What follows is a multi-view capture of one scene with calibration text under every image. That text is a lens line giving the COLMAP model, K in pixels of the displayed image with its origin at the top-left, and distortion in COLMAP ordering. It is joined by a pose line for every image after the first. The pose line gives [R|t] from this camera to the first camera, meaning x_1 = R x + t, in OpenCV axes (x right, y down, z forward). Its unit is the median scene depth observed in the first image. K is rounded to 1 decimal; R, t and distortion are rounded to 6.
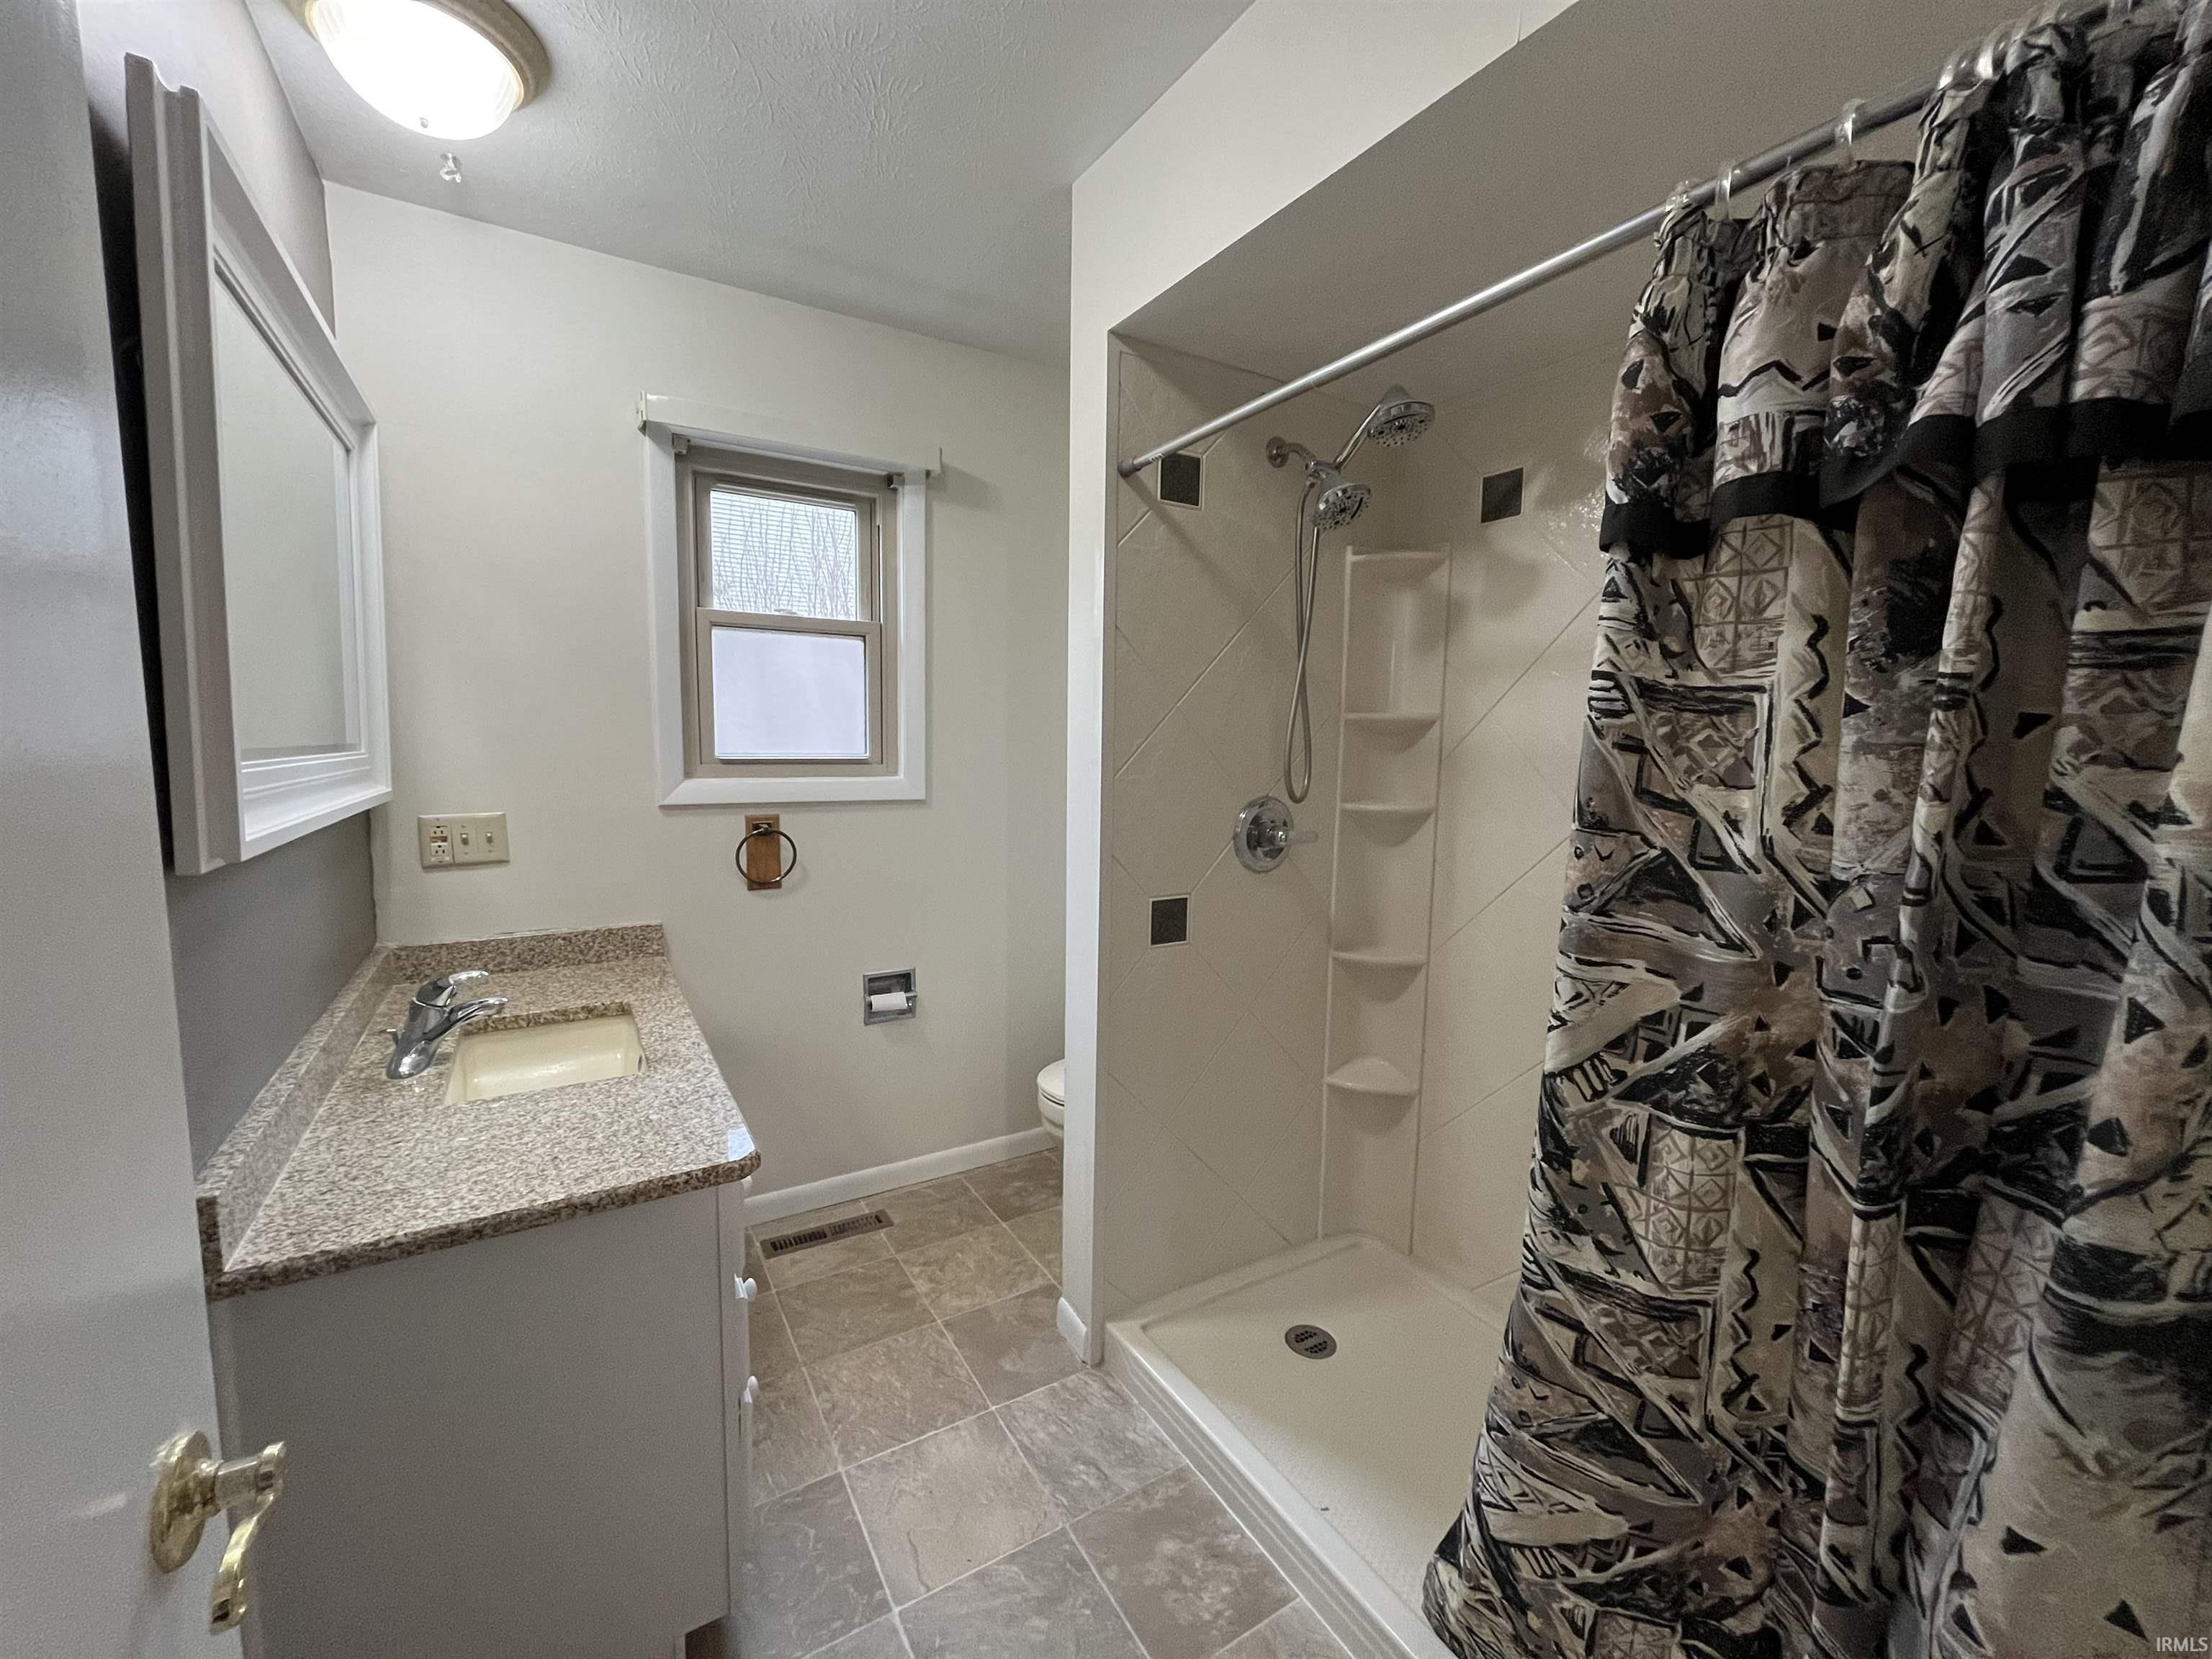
lens RADIAL K [[889.5, 0, 1106.6], [0, 889.5, 830.5], [0, 0, 1]] dist [-0.003405, -0.000429]
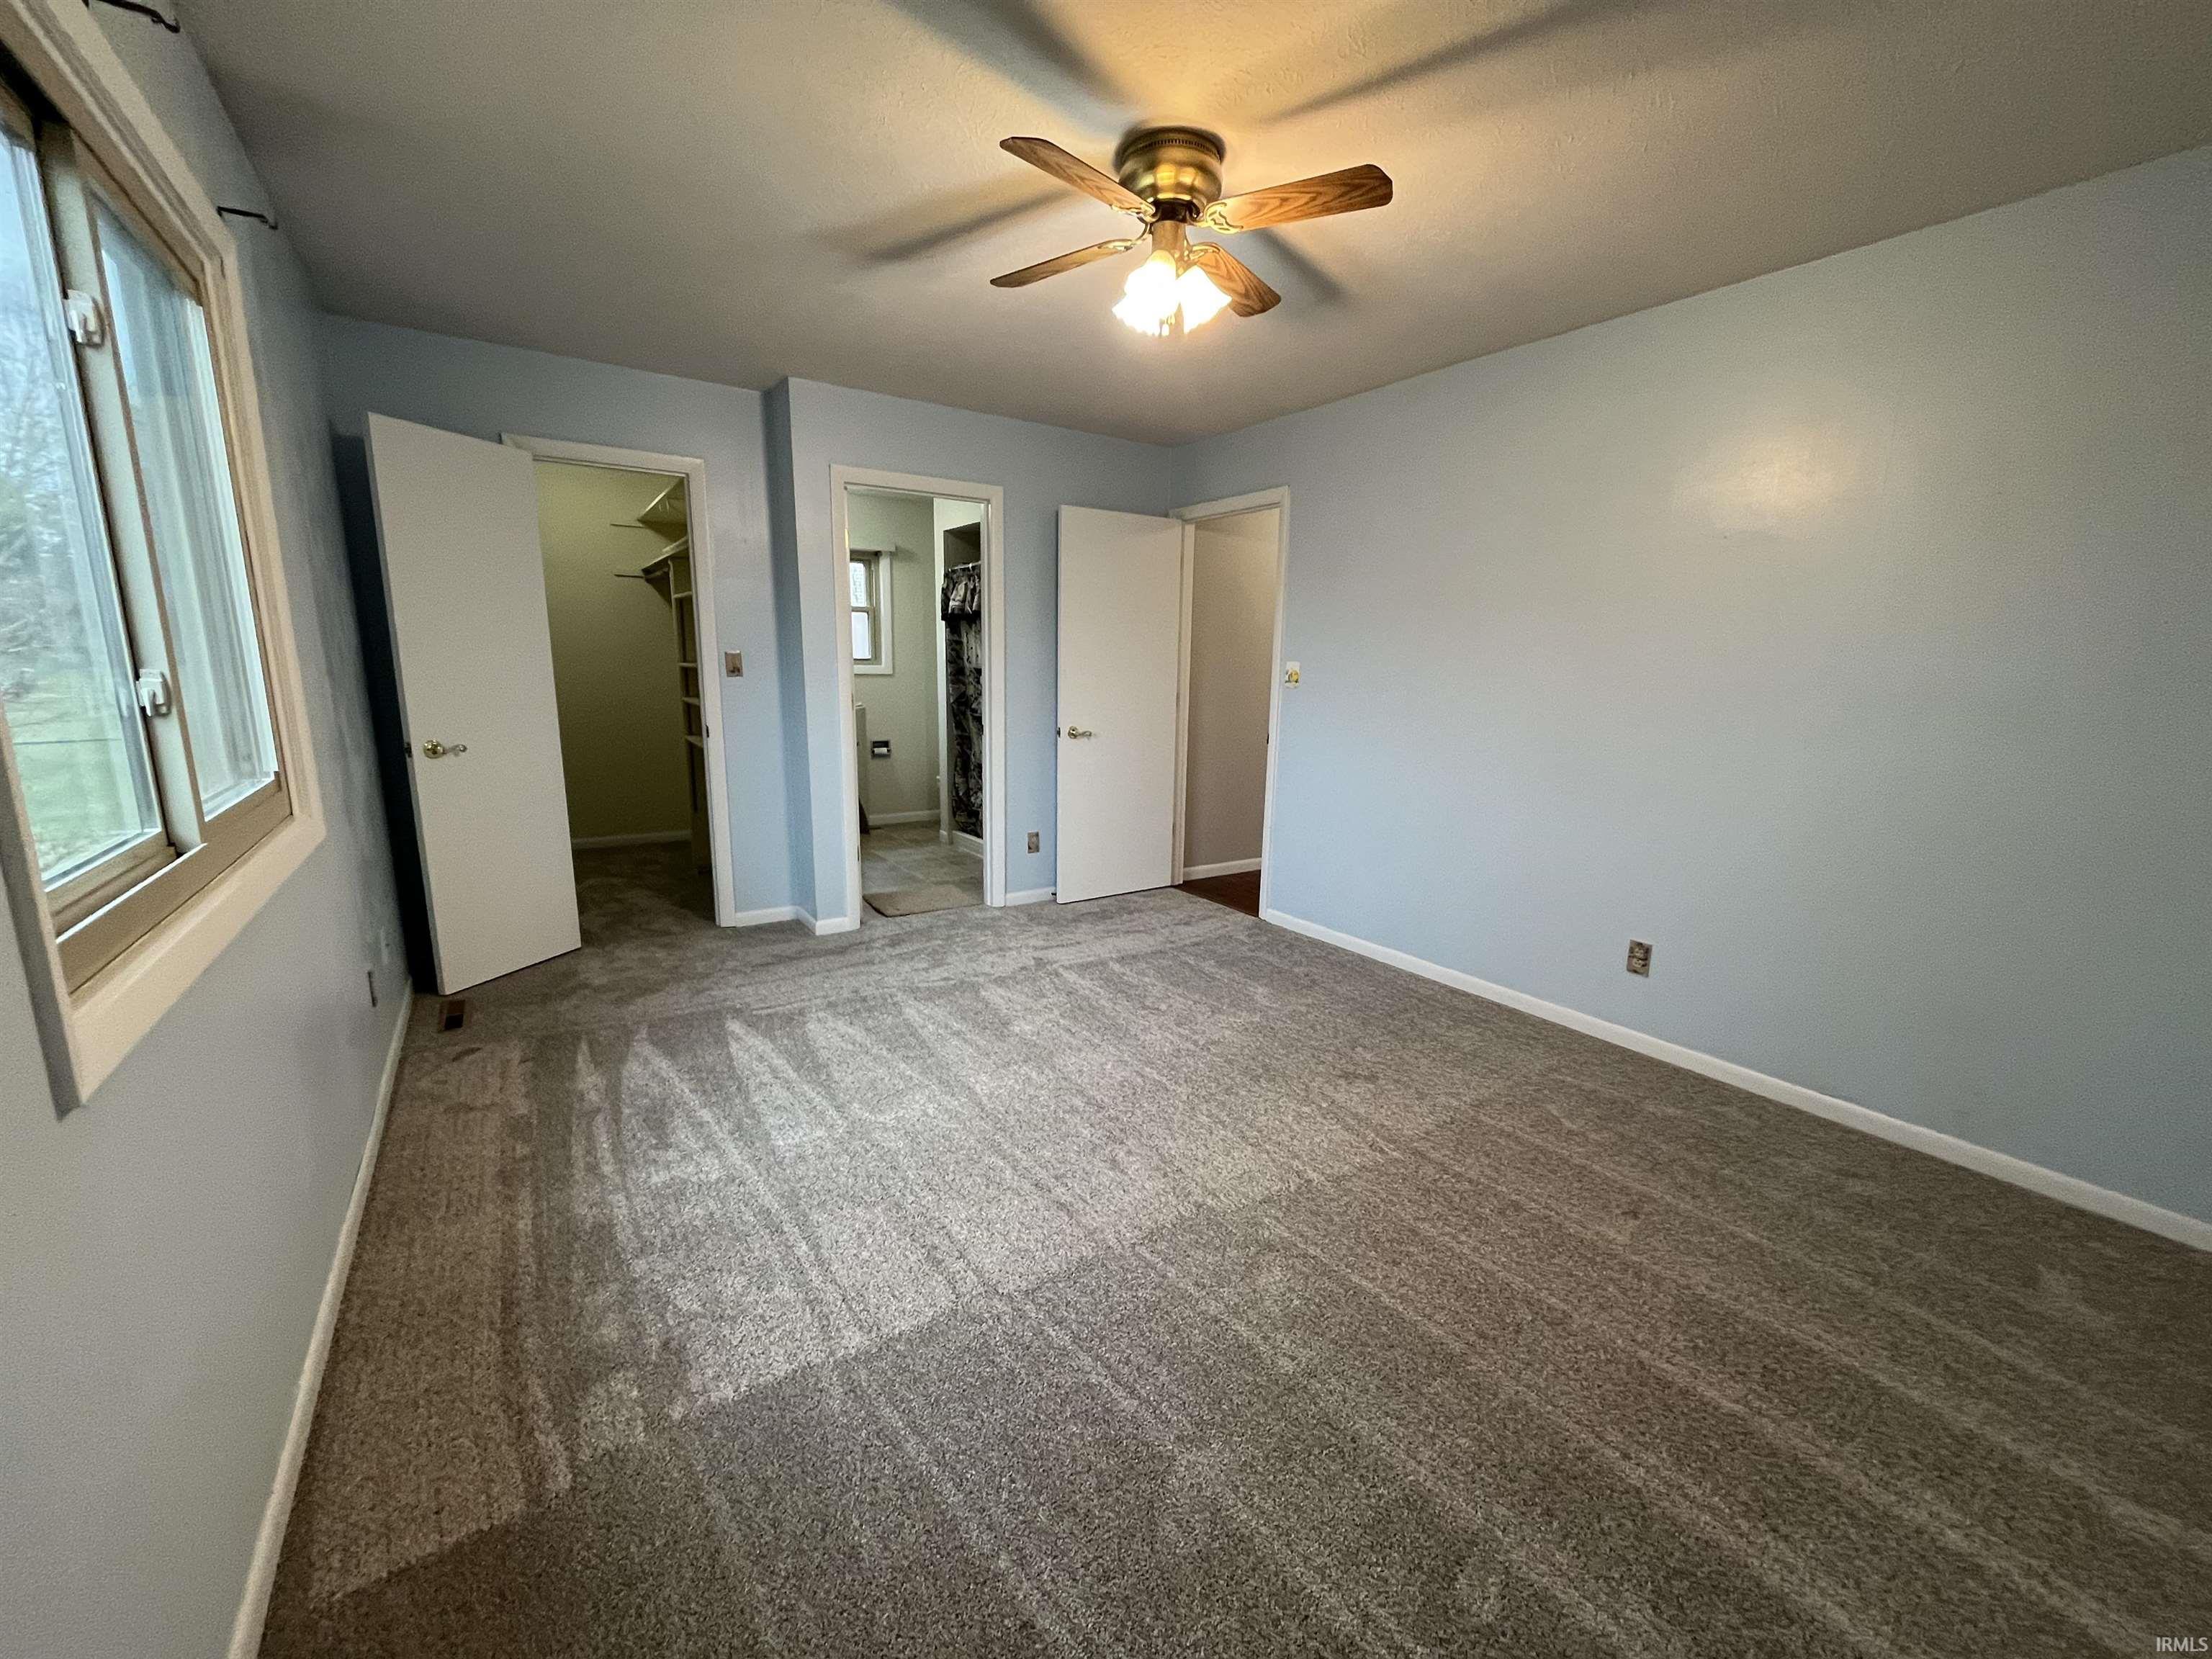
lens RADIAL K [[889.5, 0, 1106.6], [0, 889.5, 830.5], [0, 0, 1]] dist [-0.003405, -0.000429]
pose [[0.999149, -0.008179, 0.040417, 0.325430], [0.004686, 0.996305, 0.085759, 0.206216], [-0.040969, -0.085497, 0.995496, -1.720310]]
